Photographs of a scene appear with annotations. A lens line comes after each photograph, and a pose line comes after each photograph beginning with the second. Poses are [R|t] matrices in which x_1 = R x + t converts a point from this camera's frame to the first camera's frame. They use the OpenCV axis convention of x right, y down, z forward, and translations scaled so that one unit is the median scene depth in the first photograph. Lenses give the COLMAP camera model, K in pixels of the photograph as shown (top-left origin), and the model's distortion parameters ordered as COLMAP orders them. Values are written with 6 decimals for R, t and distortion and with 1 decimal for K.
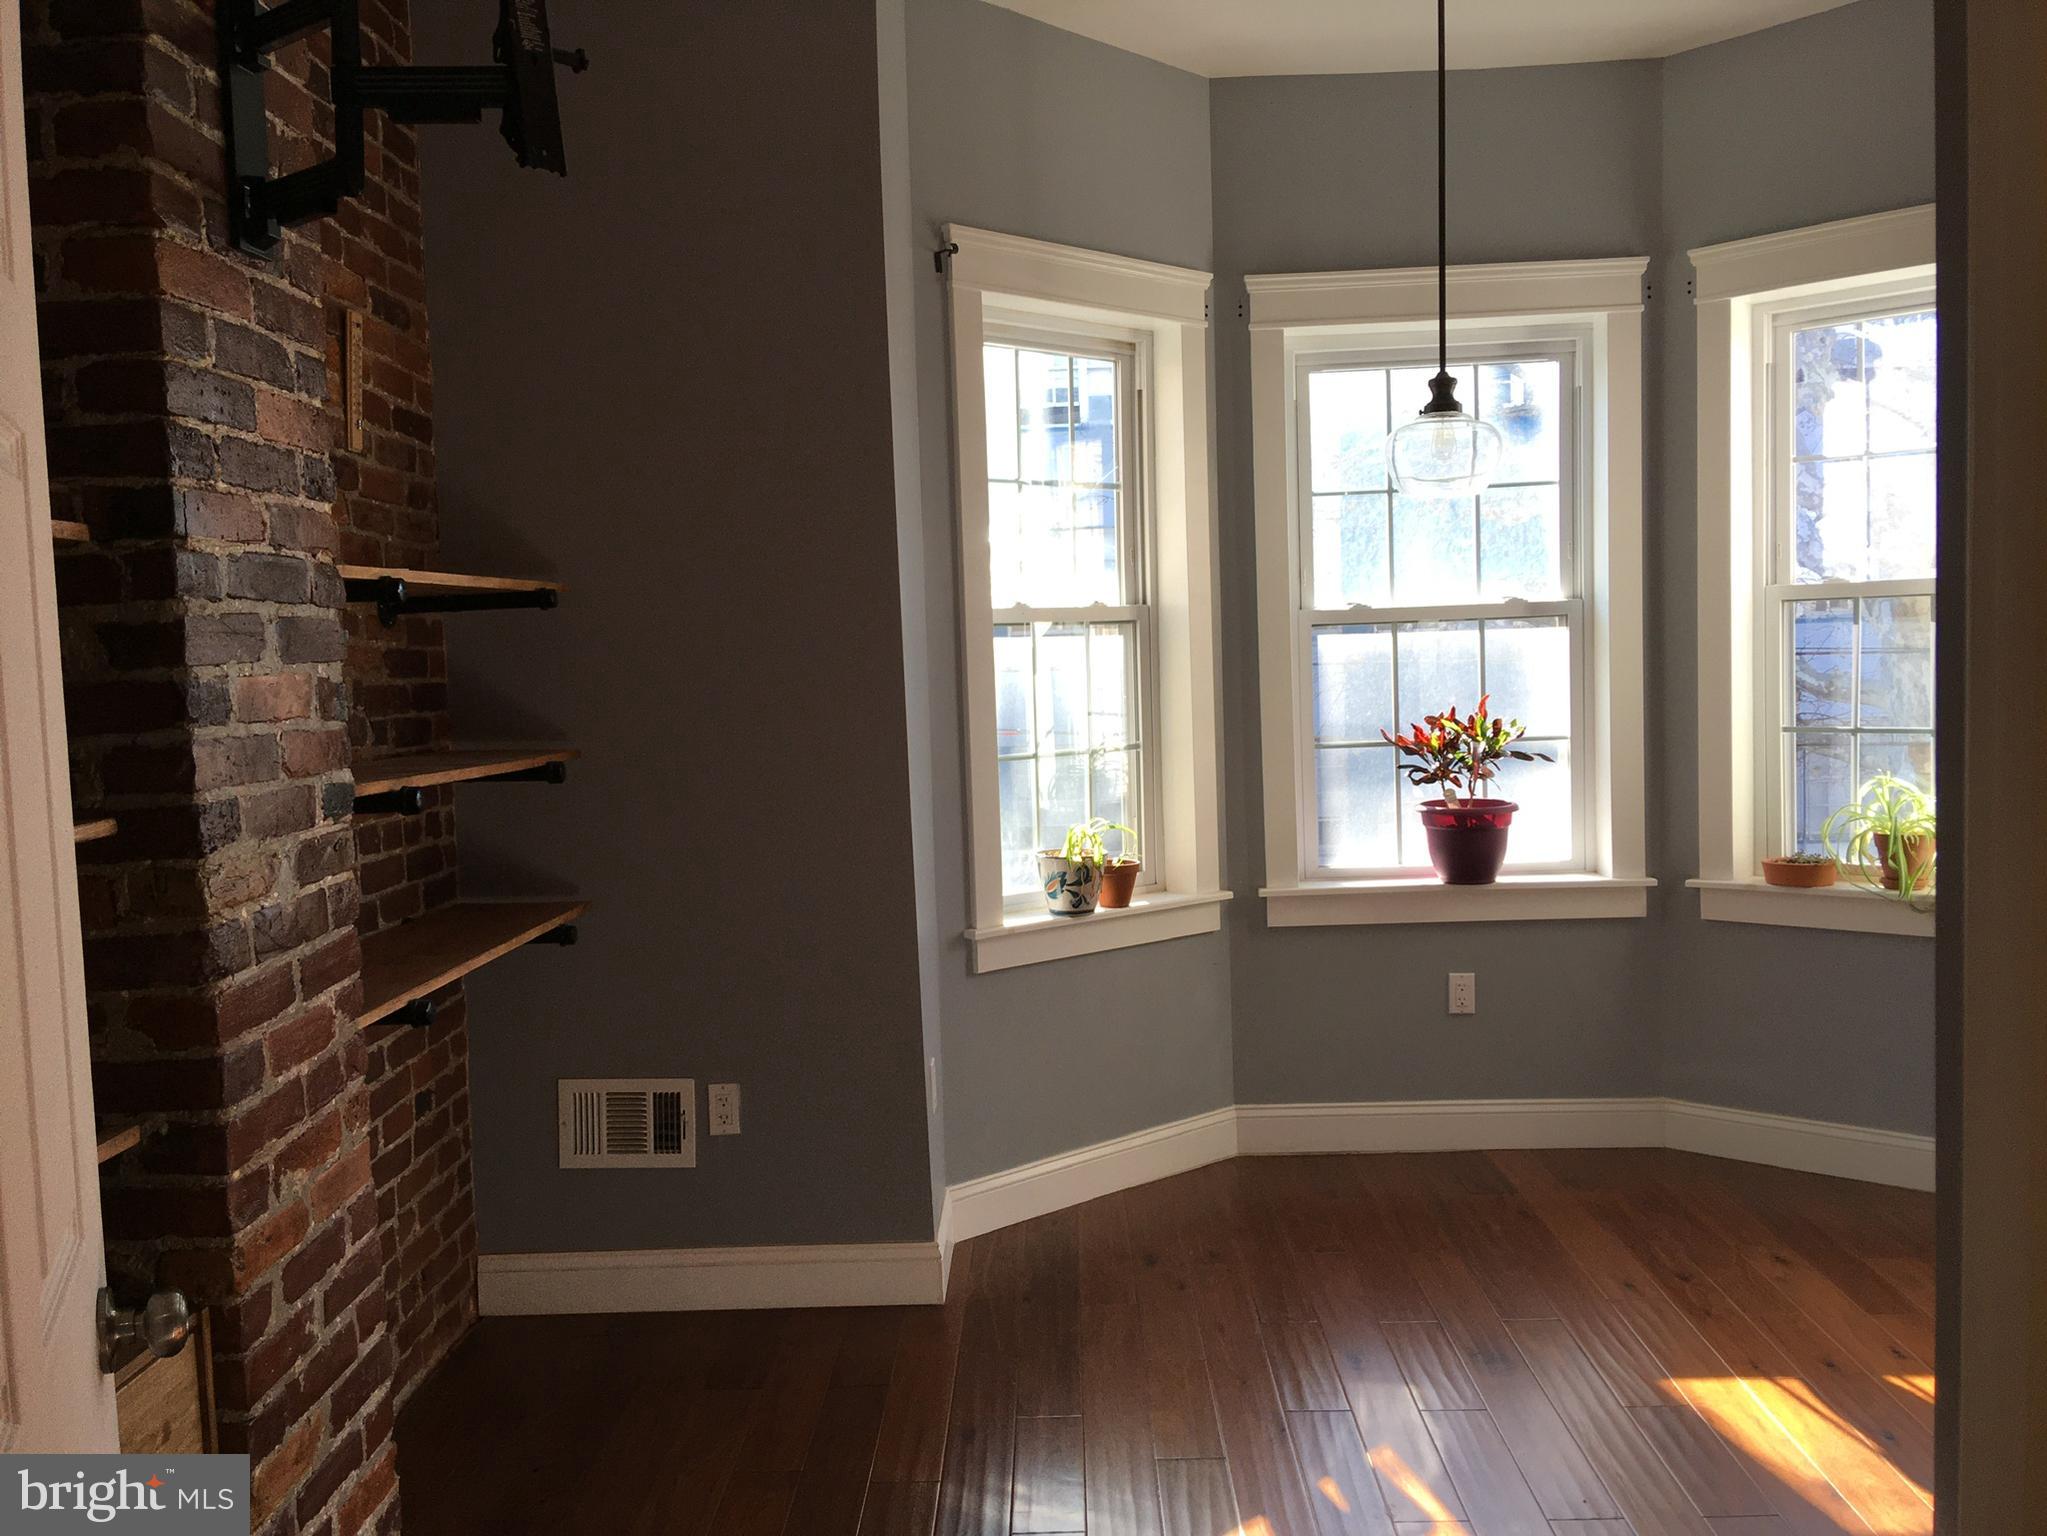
lens RADIAL K [[1738.2, 0, 1027.9], [0, 1738.2, 761.7], [0, 0, 1]] dist [0.077237, -0.017739]
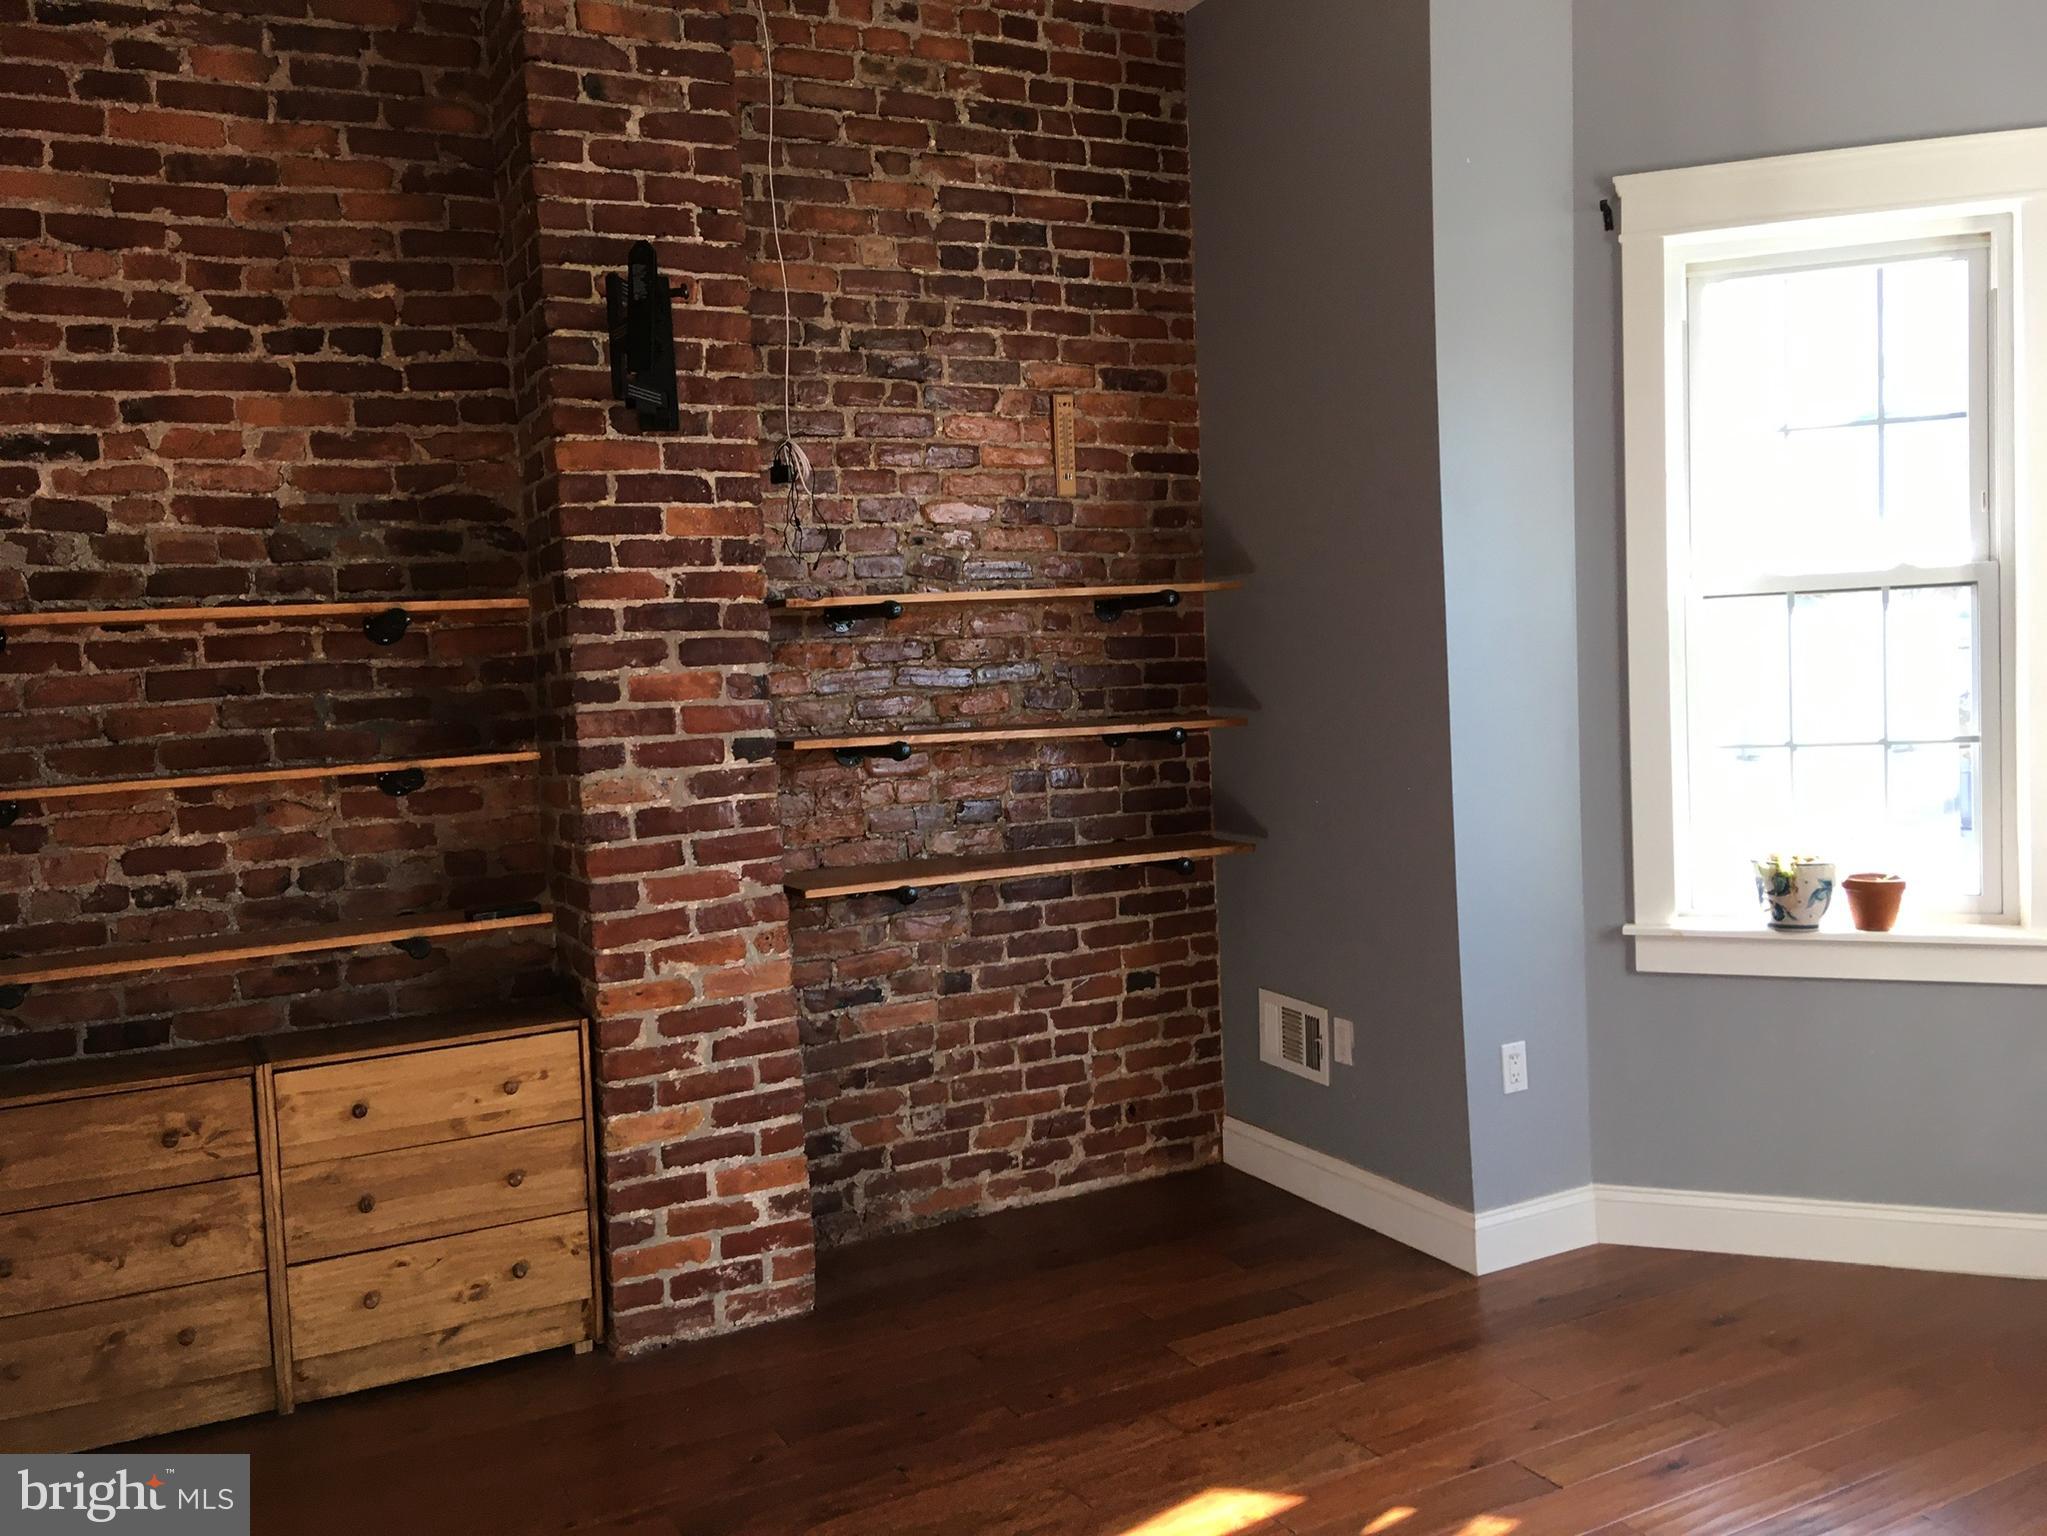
lens RADIAL K [[1738.2, 0, 1027.2], [0, 1738.2, 761.0], [0, 0, 1]] dist [0.077237, -0.017739]
pose [[0.483614, 0.066076, -0.872784, 0.700148], [-0.028646, 0.997807, 0.059668, -0.043445], [0.874812, -0.003855, 0.484446, 0.273631]]
